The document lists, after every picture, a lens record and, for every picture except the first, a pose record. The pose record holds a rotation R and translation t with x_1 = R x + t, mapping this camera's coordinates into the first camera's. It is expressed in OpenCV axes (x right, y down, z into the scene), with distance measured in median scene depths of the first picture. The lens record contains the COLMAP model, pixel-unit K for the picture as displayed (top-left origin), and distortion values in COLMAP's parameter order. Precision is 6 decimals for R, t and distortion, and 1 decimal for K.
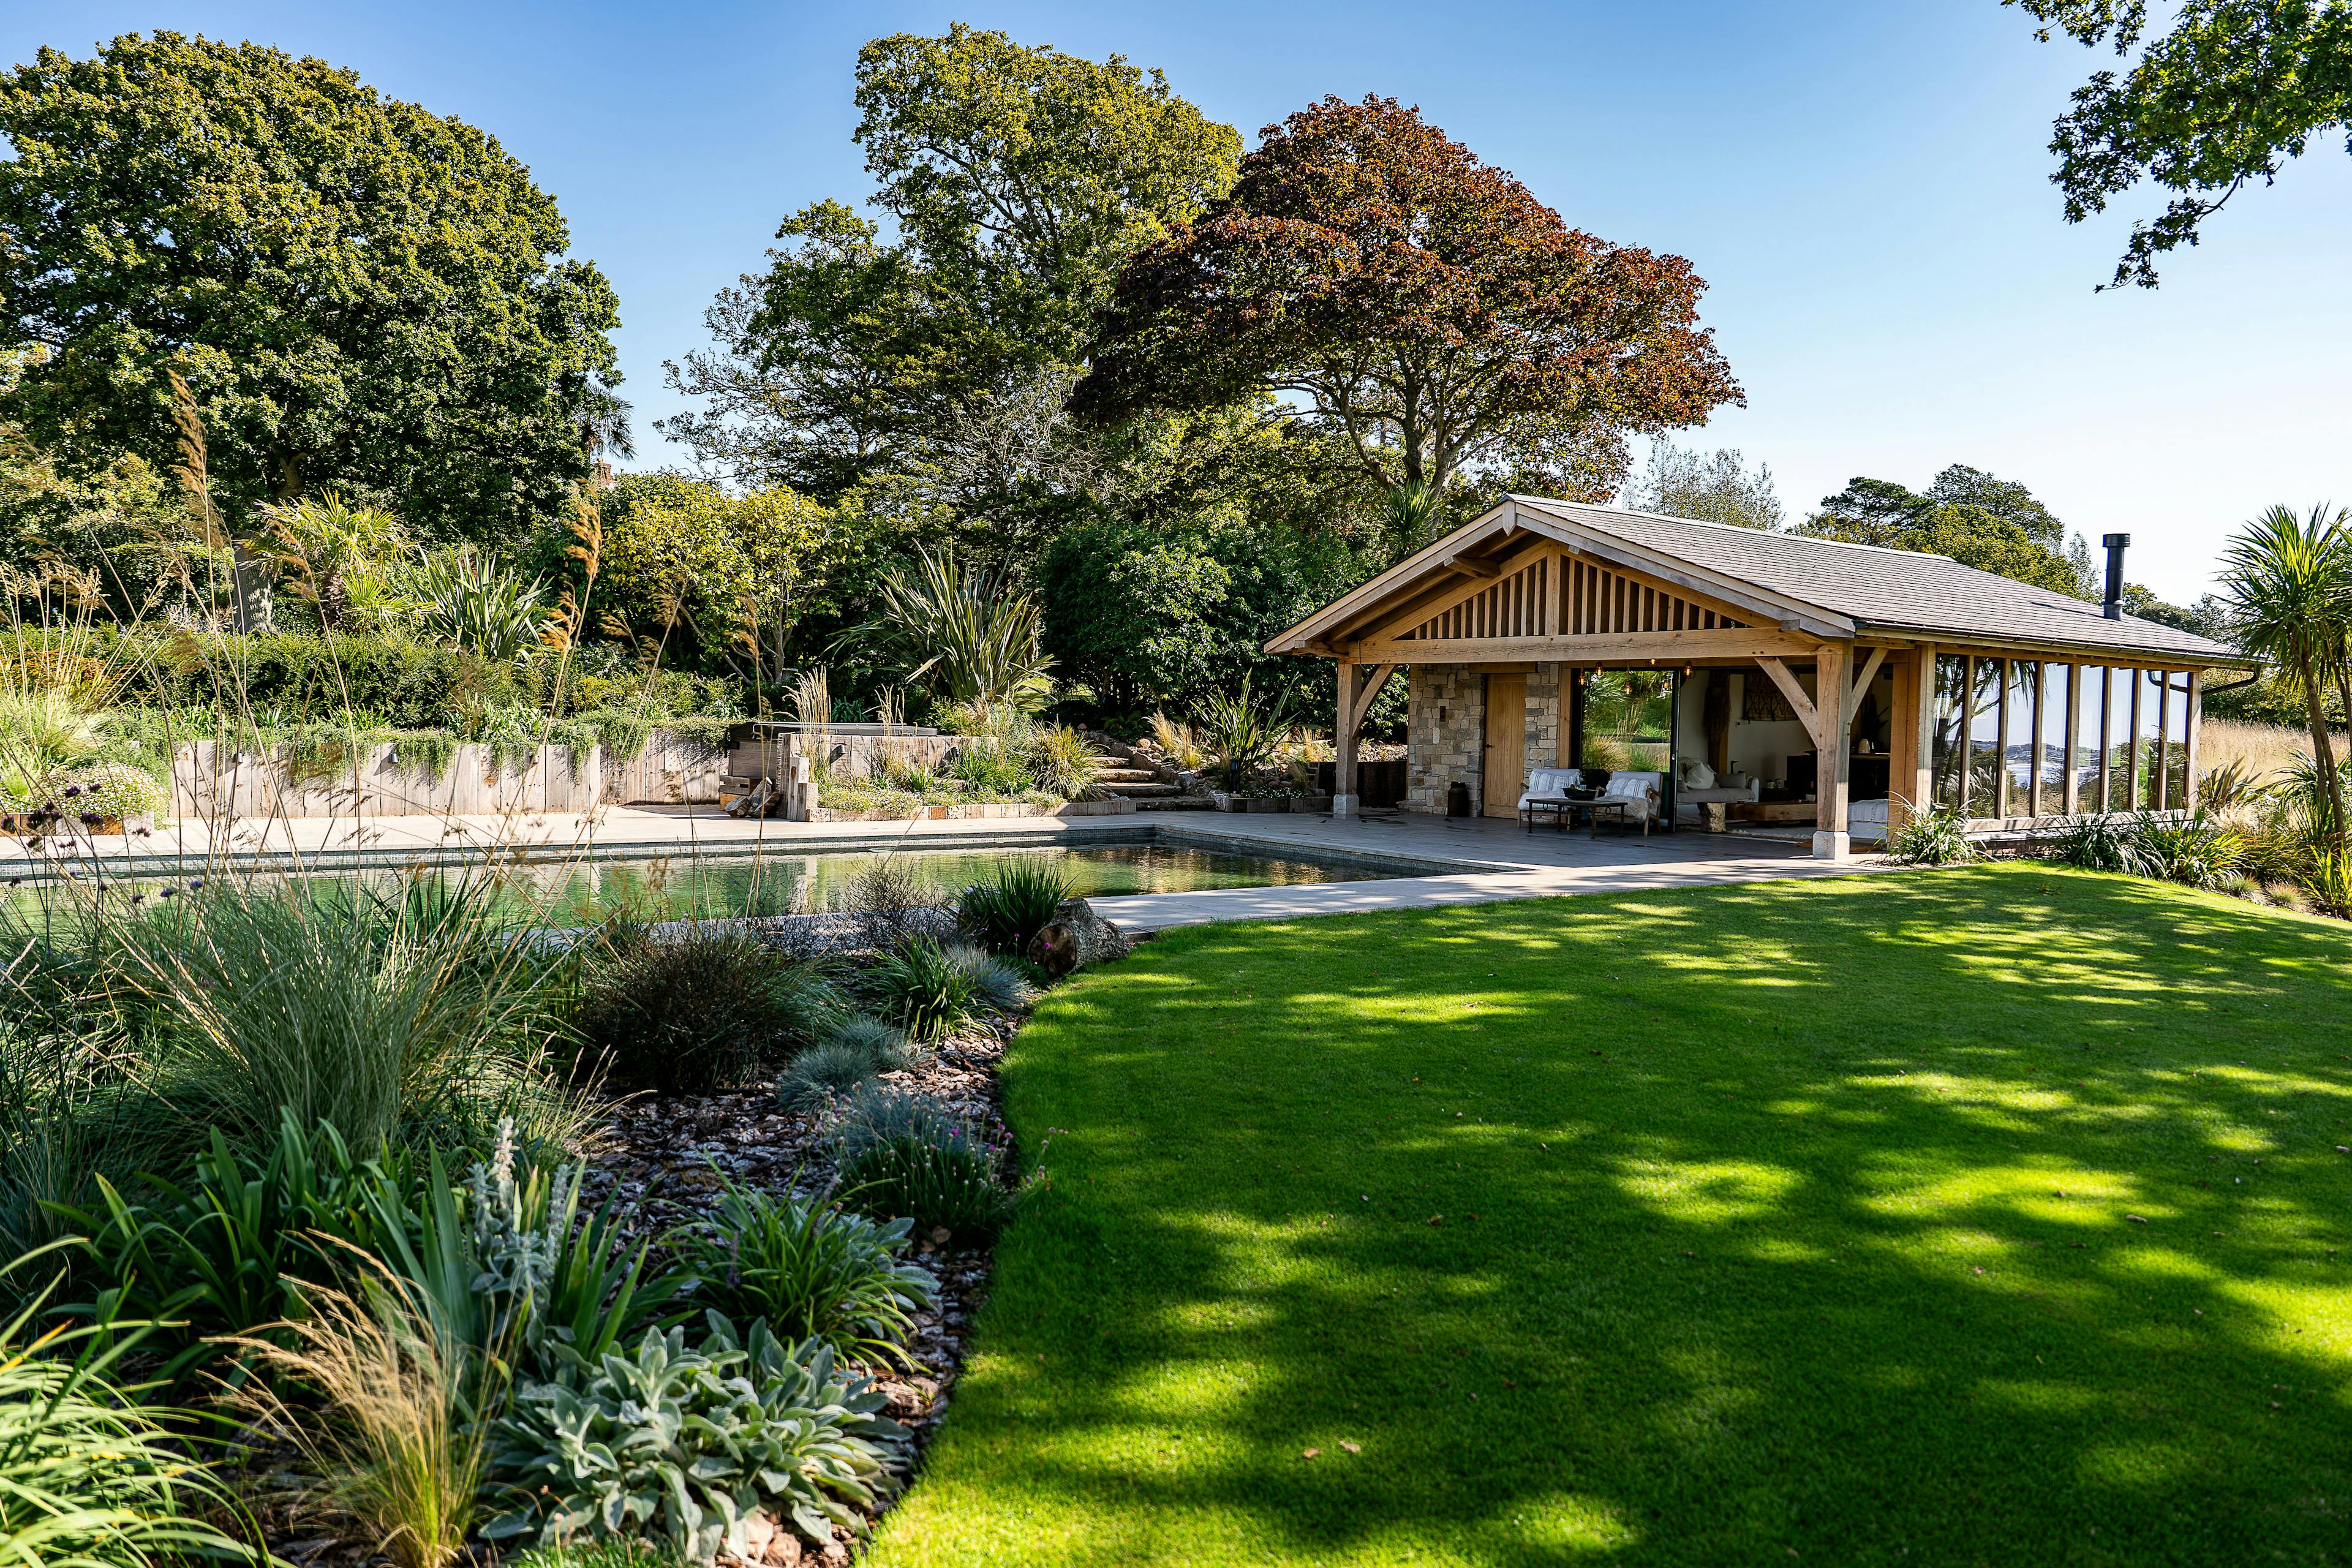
lens RADIAL K [[1679.3, 0, 1176.0], [0, 1679.3, 784.0], [0, 0, 1]] dist [0.006553, -0.005189]
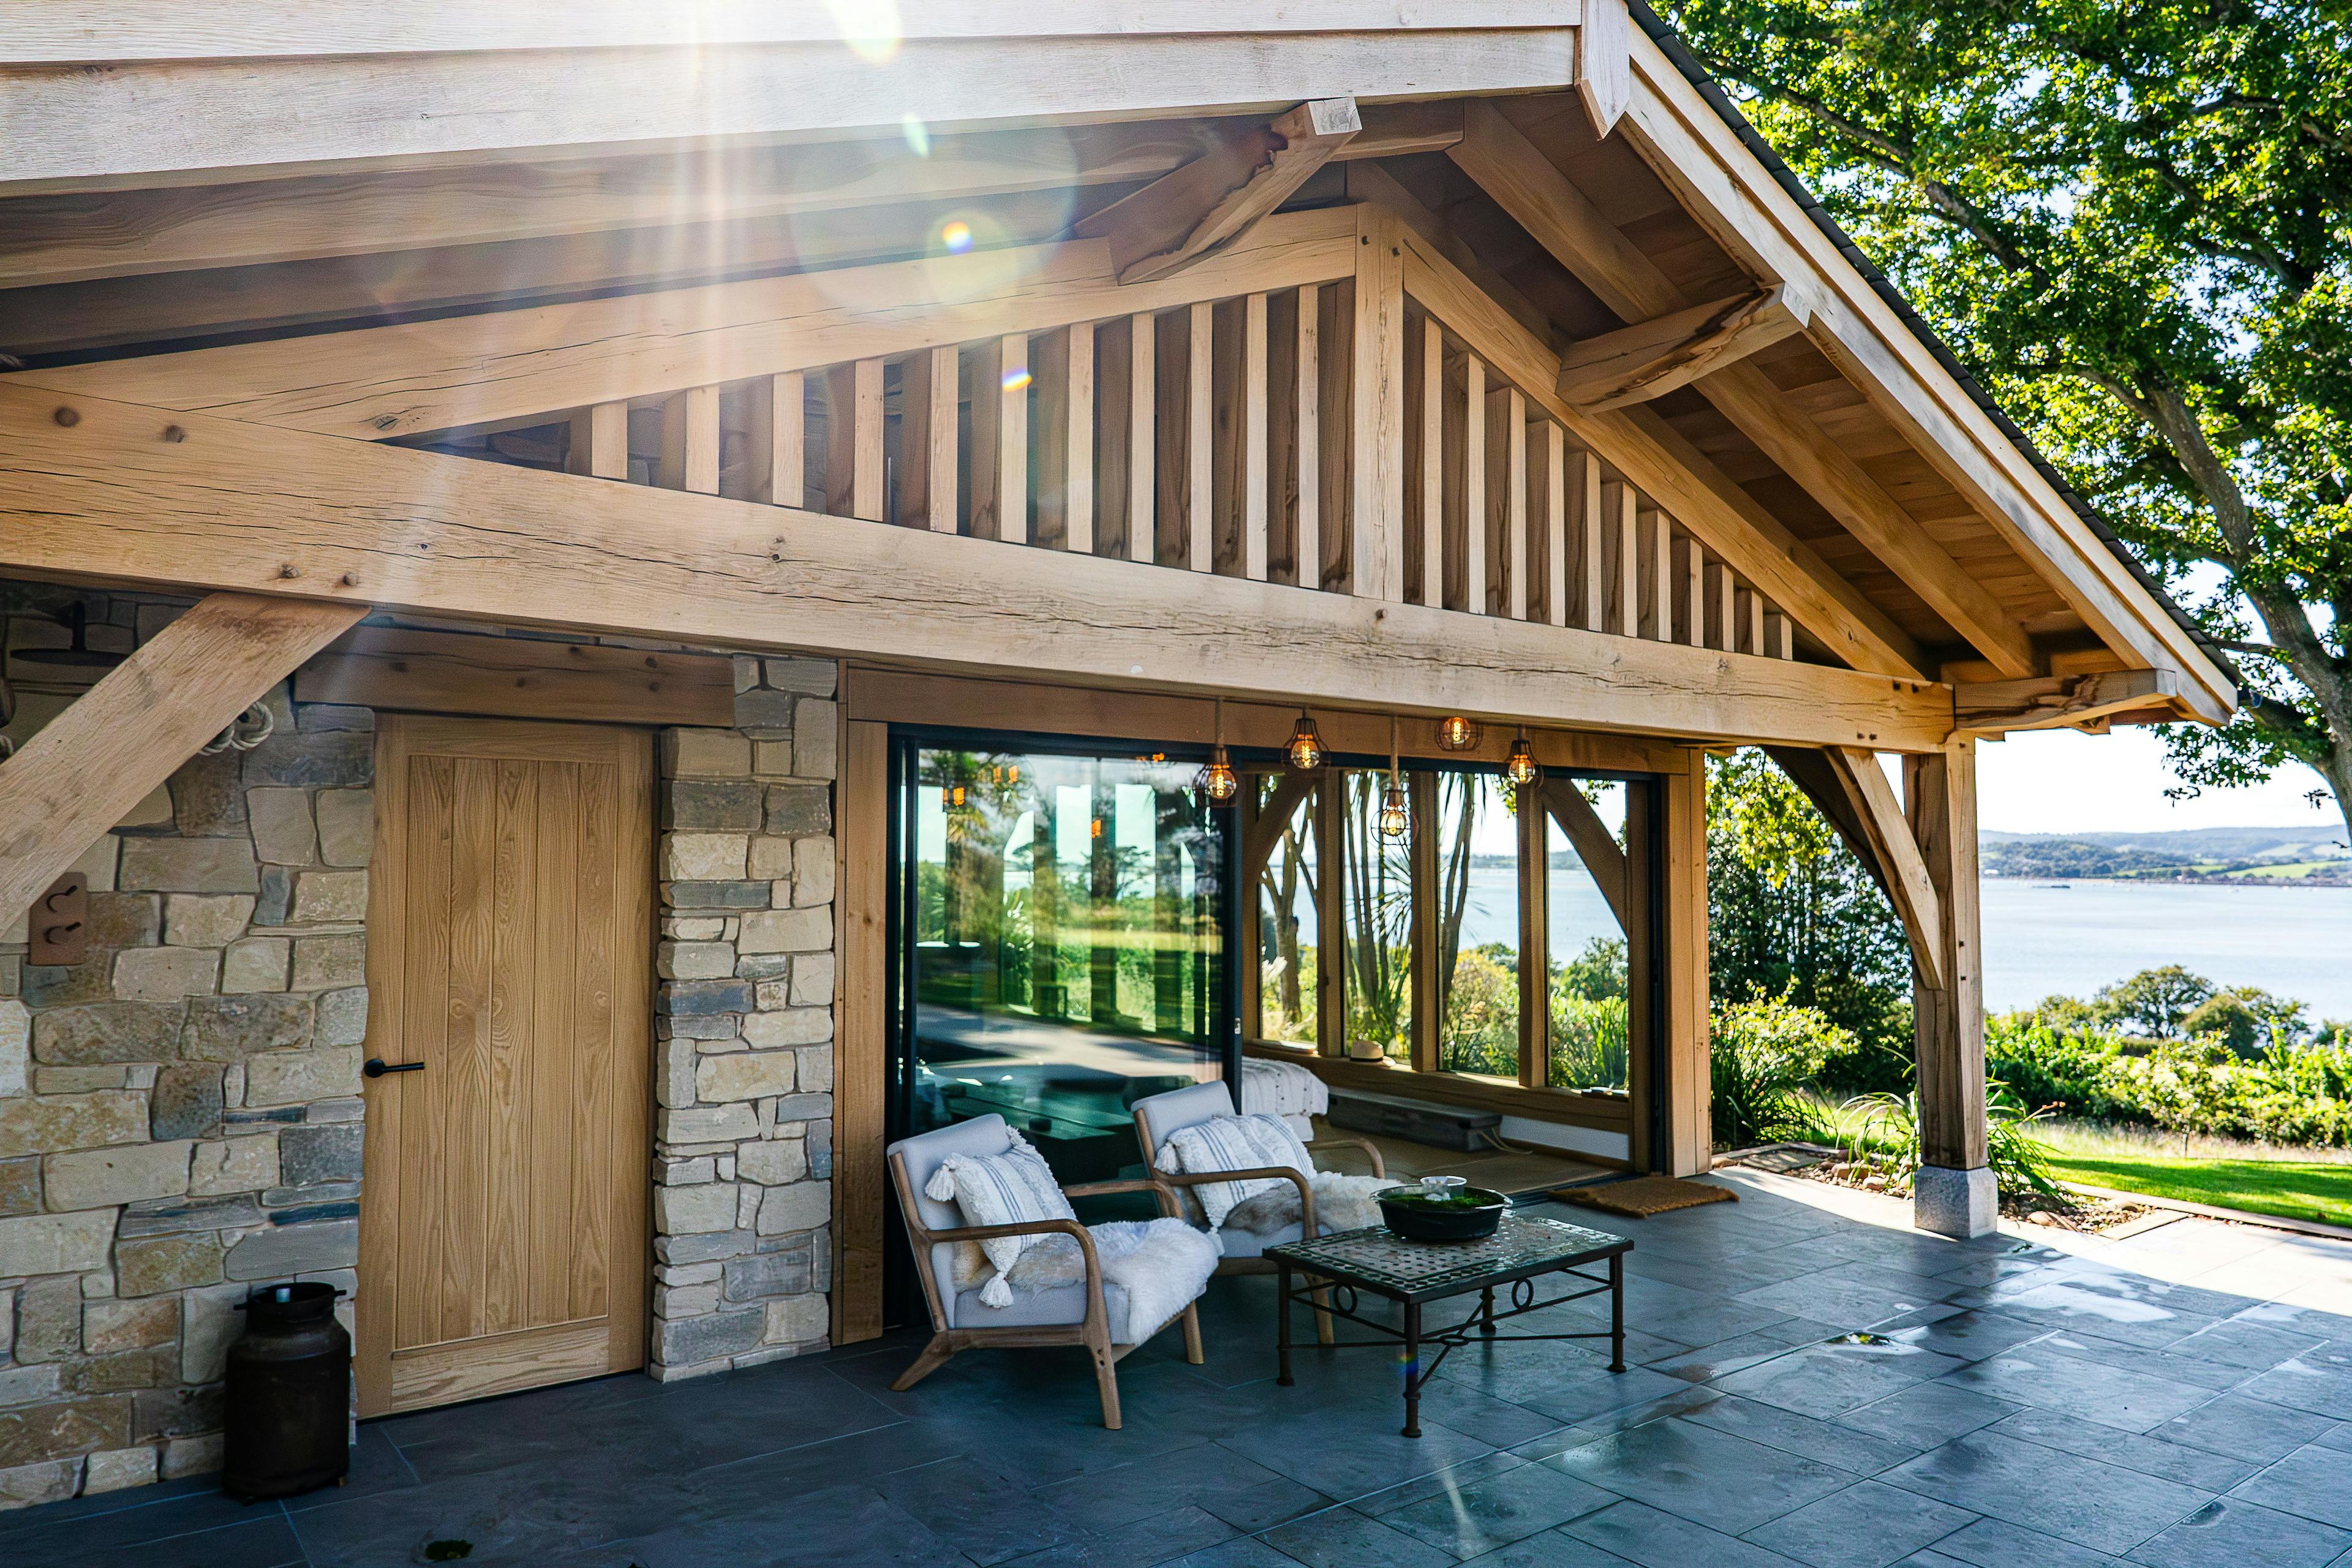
lens RADIAL K [[1578.2, 0, 1176.0], [0, 1578.2, 784.0], [0, 0, 1]] dist [-0.000209, 0.002940]
pose [[-0.026772, 0.026966, 0.999278, -0.007385], [0.030356, 0.999197, -0.026151, -0.050586], [-0.999181, 0.029634, -0.027569, 0.940553]]
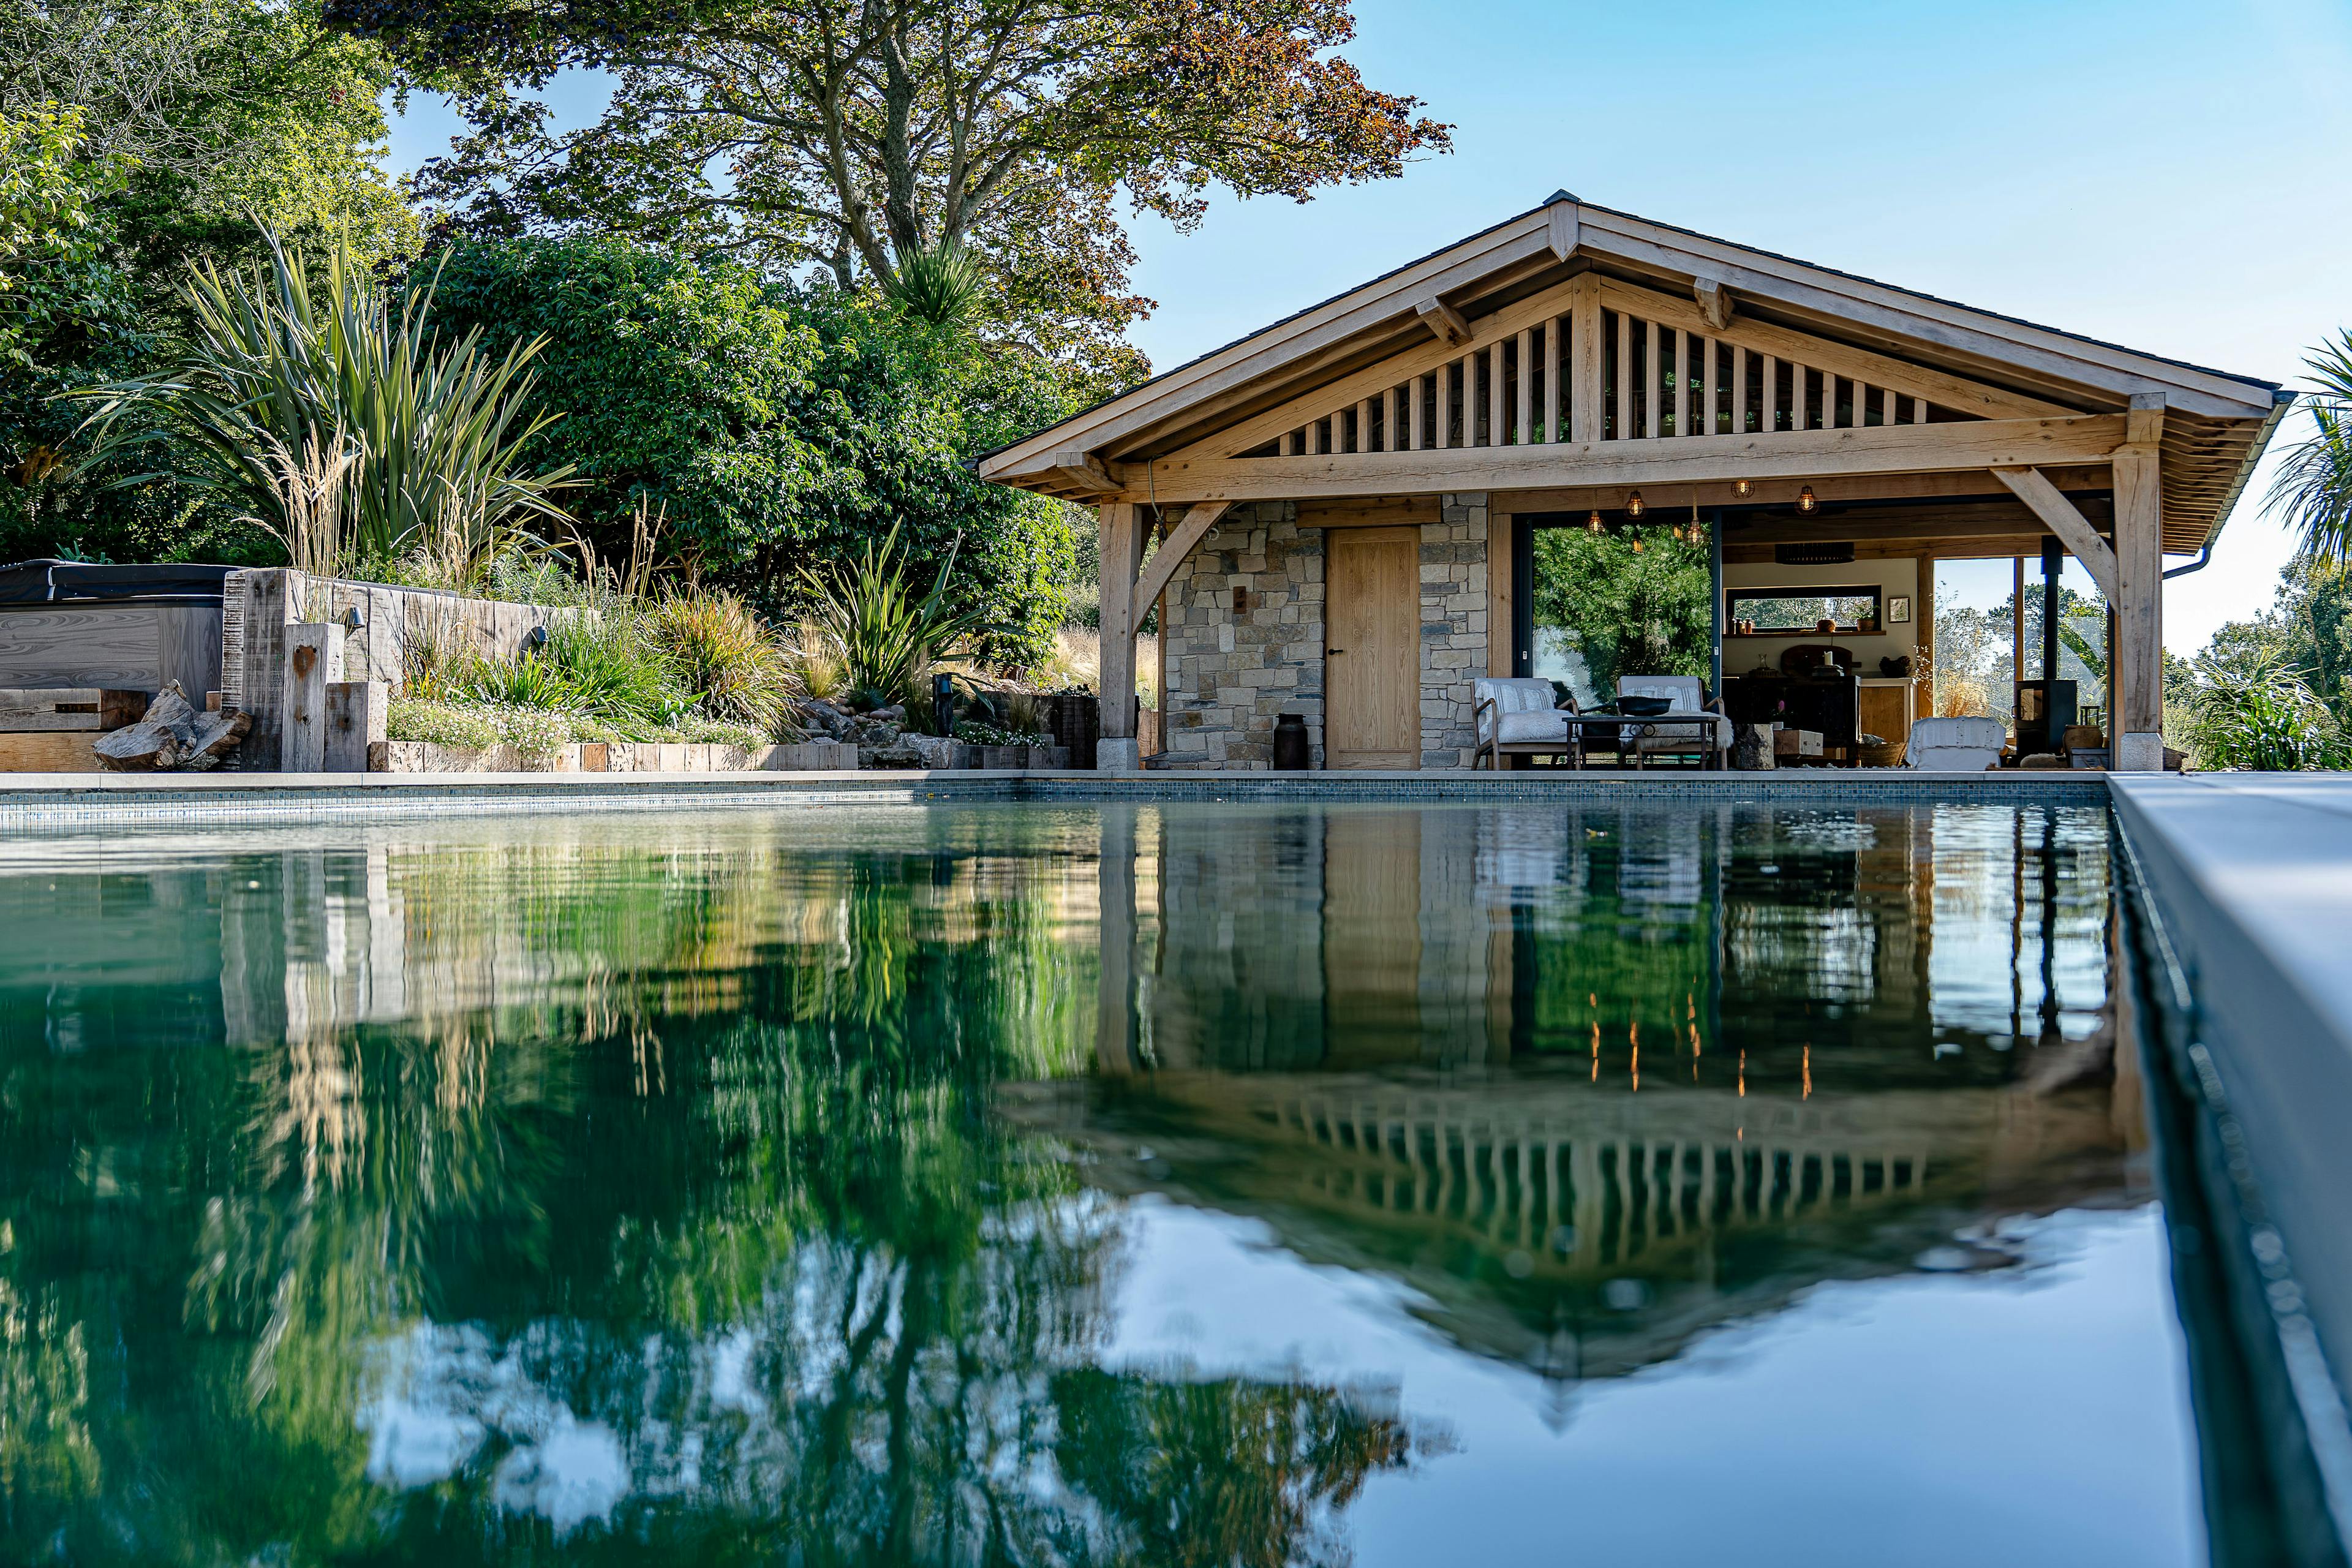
lens RADIAL K [[2627.0, 0, 1179.9], [0, 2627.0, 880.5], [0, 0, 1]] dist [0.016079, 0.009756]
pose [[0.836565, -0.039513, 0.546441, -0.377386], [0.040695, 0.999122, 0.009945, 0.047666], [-0.546354, 0.013918, 0.837439, 0.268962]]
